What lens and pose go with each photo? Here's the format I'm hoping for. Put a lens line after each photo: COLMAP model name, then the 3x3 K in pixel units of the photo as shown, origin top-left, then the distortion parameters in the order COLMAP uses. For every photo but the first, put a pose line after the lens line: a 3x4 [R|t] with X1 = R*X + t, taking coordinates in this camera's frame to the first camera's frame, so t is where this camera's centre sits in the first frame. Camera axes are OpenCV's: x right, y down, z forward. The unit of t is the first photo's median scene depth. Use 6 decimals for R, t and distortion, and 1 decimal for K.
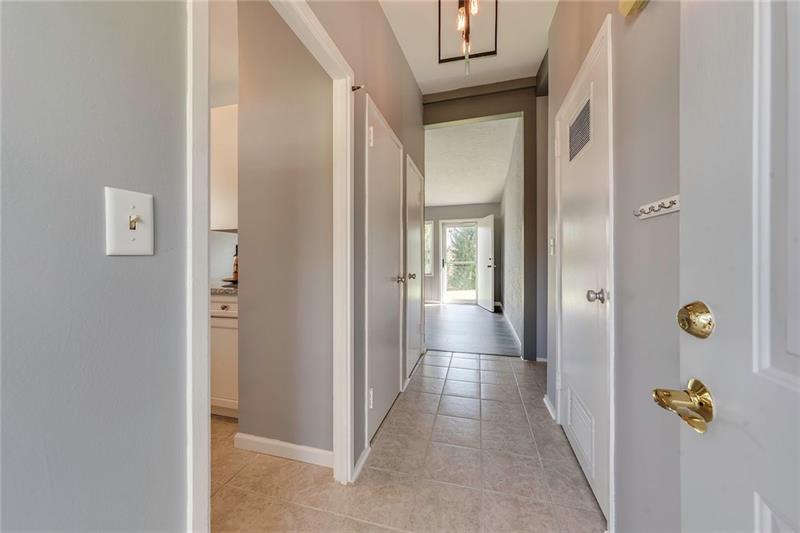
lens RADIAL K [[308.7, 0, 401.2], [0, 308.7, 263.6], [0, 0, 1]] dist [-0.016245, 0.005599]
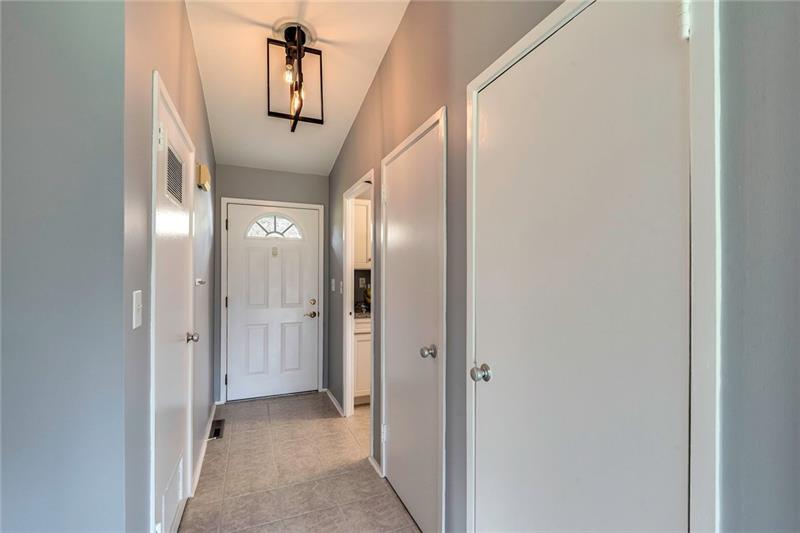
lens RADIAL K [[353.3, 0, 399.0], [0, 353.3, 268.8], [0, 0, 1]] dist [-0.003173, -0.000673]
pose [[-0.799738, 0.000087, -0.600349, 0.708975], [-0.001551, 0.999996, 0.002212, -0.180786], [0.600347, 0.002700, -0.799735, 2.357807]]
